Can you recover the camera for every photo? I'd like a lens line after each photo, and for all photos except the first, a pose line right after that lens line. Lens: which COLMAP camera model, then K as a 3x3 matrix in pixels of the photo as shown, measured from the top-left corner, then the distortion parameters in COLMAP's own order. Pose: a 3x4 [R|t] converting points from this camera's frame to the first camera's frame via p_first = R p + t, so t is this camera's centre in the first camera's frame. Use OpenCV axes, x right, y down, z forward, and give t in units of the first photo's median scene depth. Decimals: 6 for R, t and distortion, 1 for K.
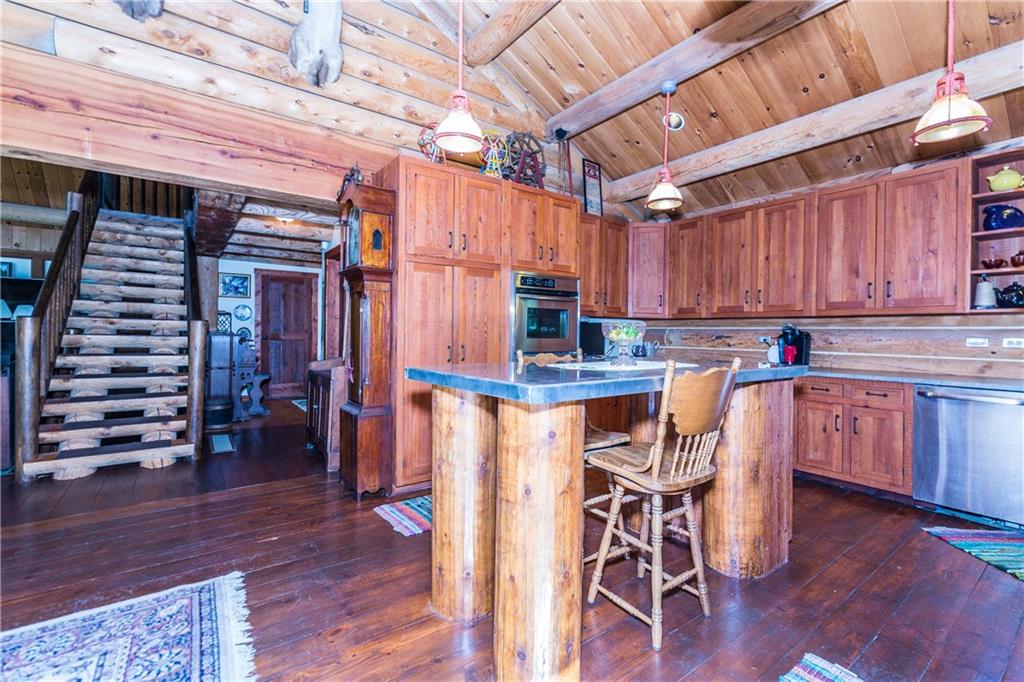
lens RADIAL K [[447.4, 0, 511.9], [0, 447.4, 336.8], [0, 0, 1]] dist [0.005283, 0.000025]
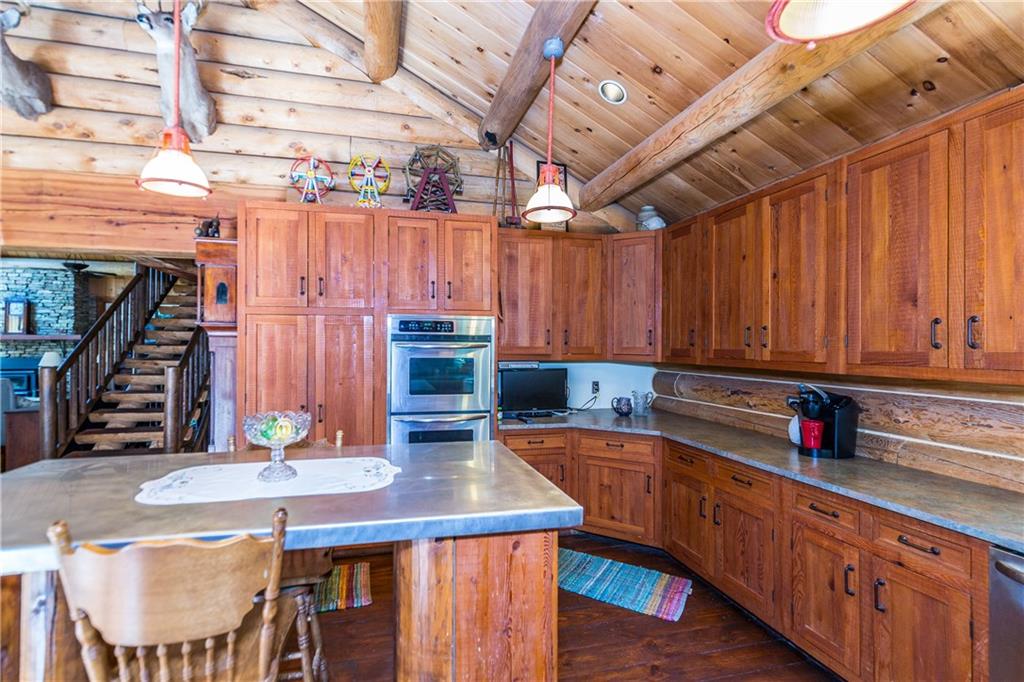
lens RADIAL K [[447.8, 0, 512.0], [0, 447.8, 341.0], [0, 0, 1]] dist [0.000275, -0.000156]
pose [[0.916743, -0.006494, -0.399425, 0.530499], [0.001939, 0.999928, -0.011809, -0.085844], [0.399473, 0.010052, 0.916690, 0.314527]]
